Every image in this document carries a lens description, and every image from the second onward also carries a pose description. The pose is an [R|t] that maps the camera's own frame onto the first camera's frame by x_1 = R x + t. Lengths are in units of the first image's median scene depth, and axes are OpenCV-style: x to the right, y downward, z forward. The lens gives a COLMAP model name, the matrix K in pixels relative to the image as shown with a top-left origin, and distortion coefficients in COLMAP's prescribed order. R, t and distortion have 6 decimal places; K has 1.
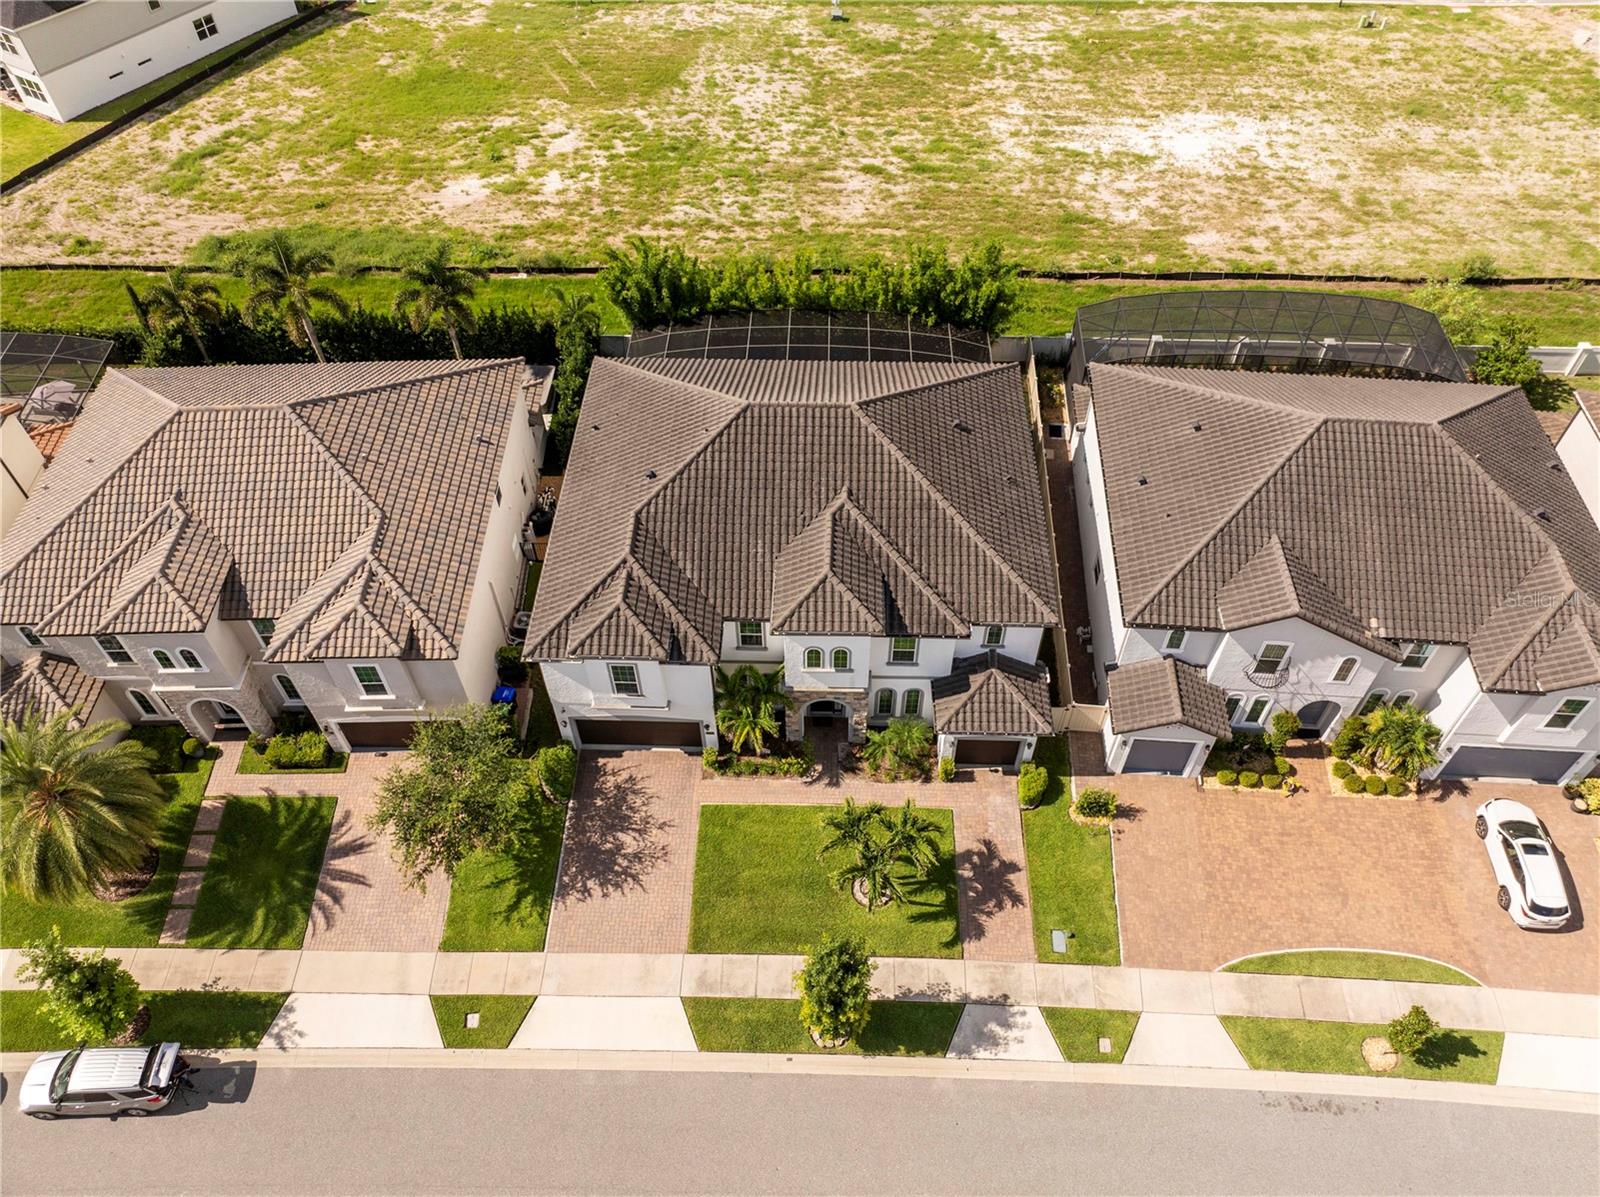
lens RADIAL K [[1125.8, 0, 805.6], [0, 1125.8, 598.4], [0, 0, 1]] dist [-0.018412, -0.009935]
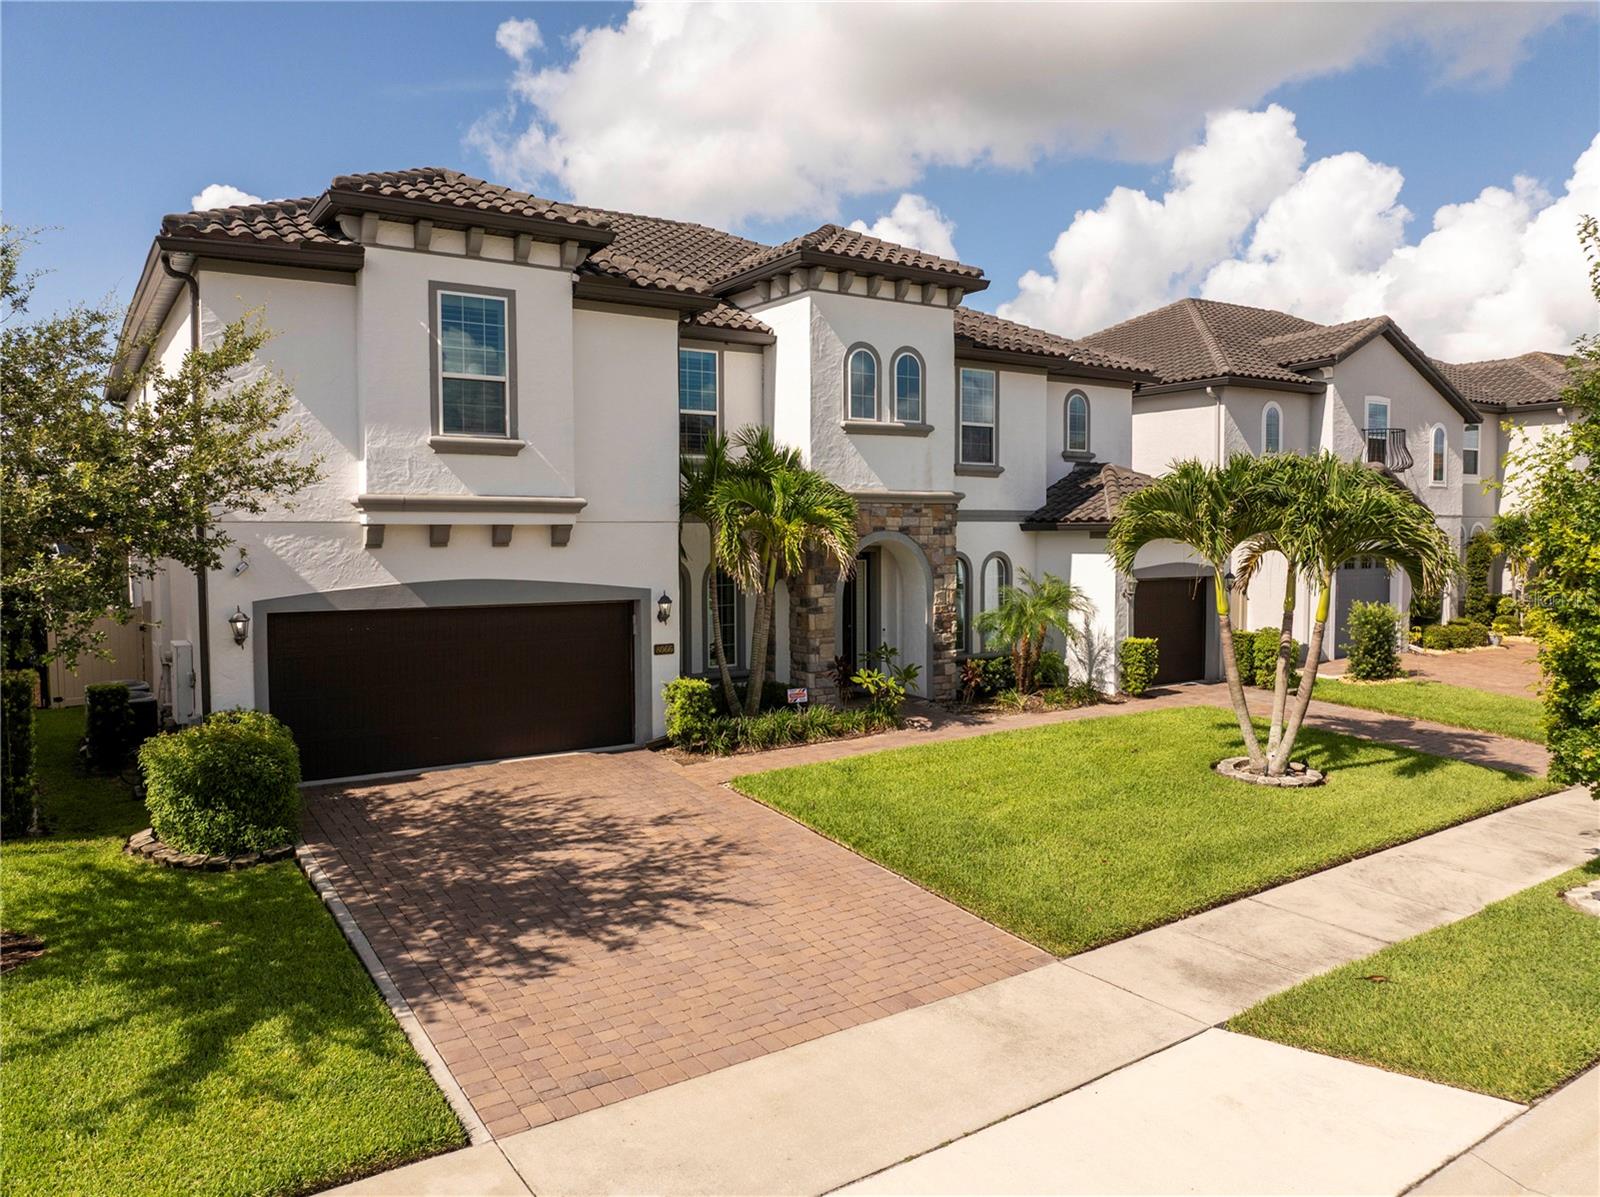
lens RADIAL K [[1121.4, 0, 810.4], [0, 1121.4, 599.2], [0, 0, 1]] dist [-0.018889, -0.028659]
pose [[0.813556, -0.037858, 0.580253, -0.279174], [0.443632, 0.685524, -0.577277, 0.368650], [-0.375922, 0.727065, 0.574507, 0.809397]]
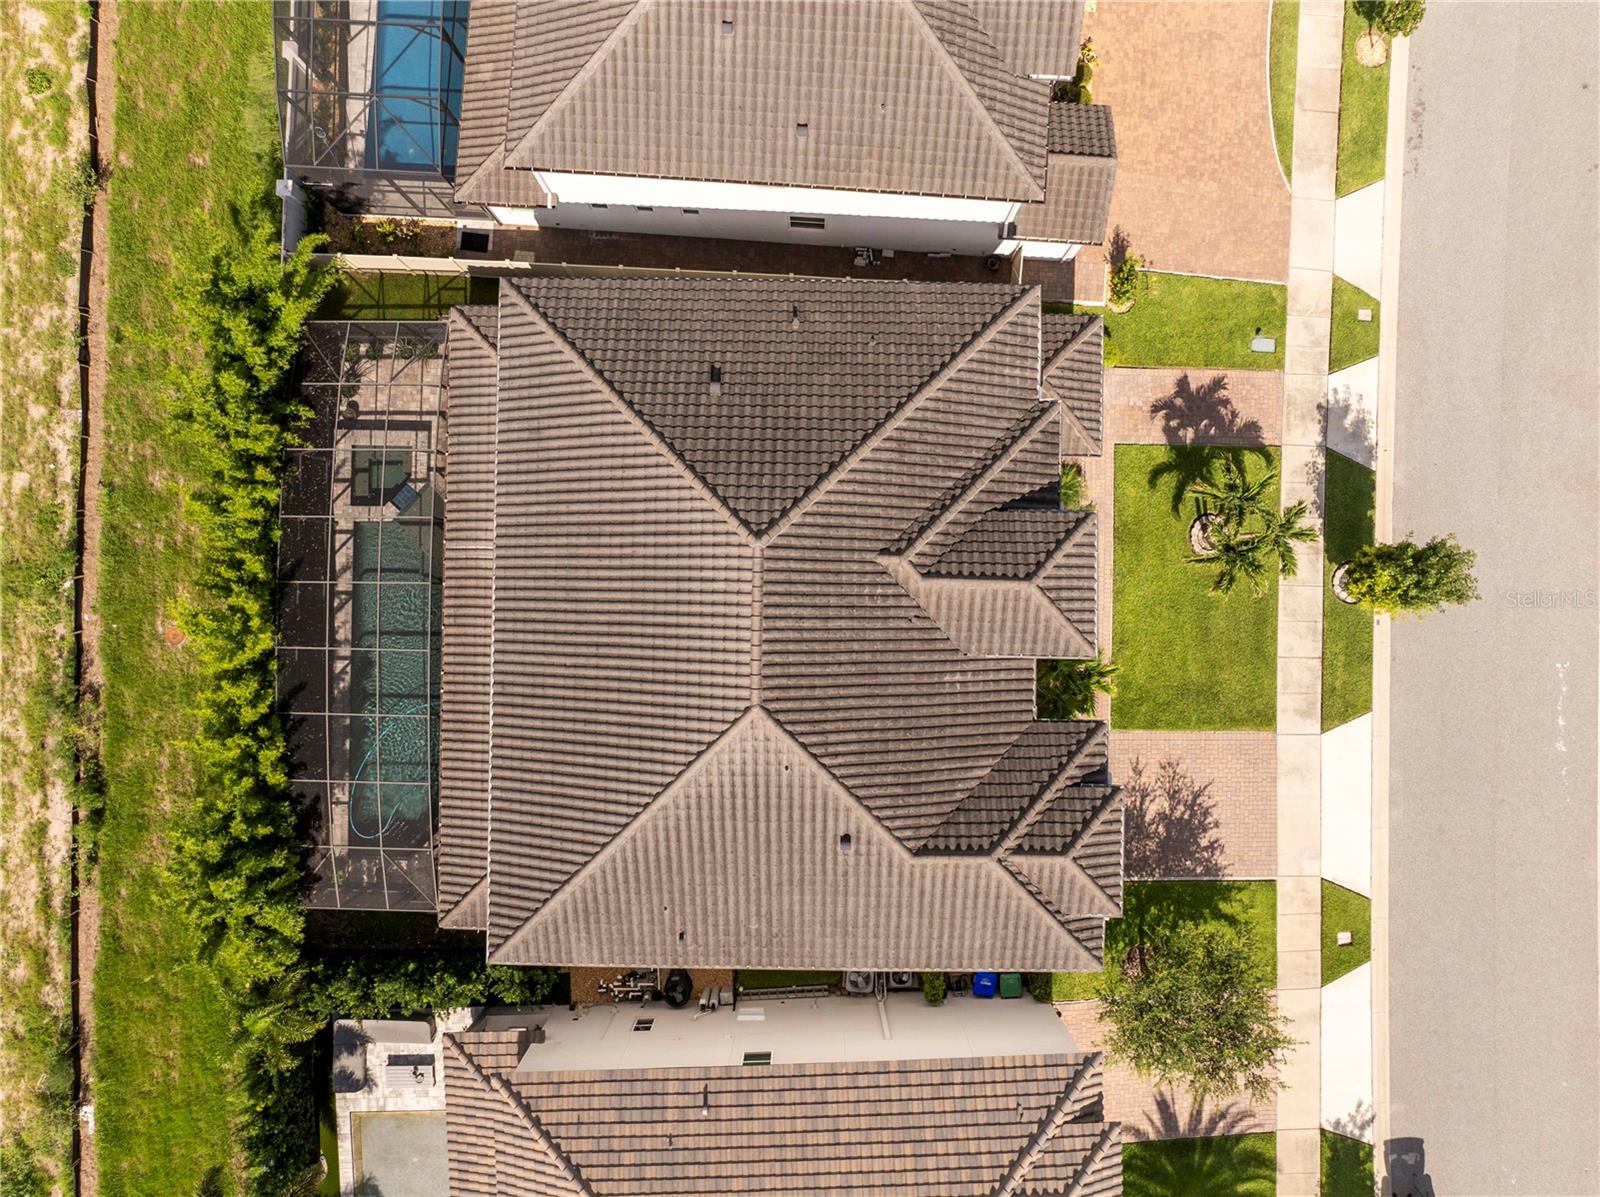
lens RADIAL K [[1125.8, 0, 805.6], [0, 1125.8, 598.4], [0, 0, 1]] dist [-0.018412, -0.009935]
pose [[-0.012032, -0.999907, 0.006380, 0.007260], [0.755402, -0.004909, 0.655244, -0.606388], [-0.655152, 0.012704, 0.755391, 0.523210]]
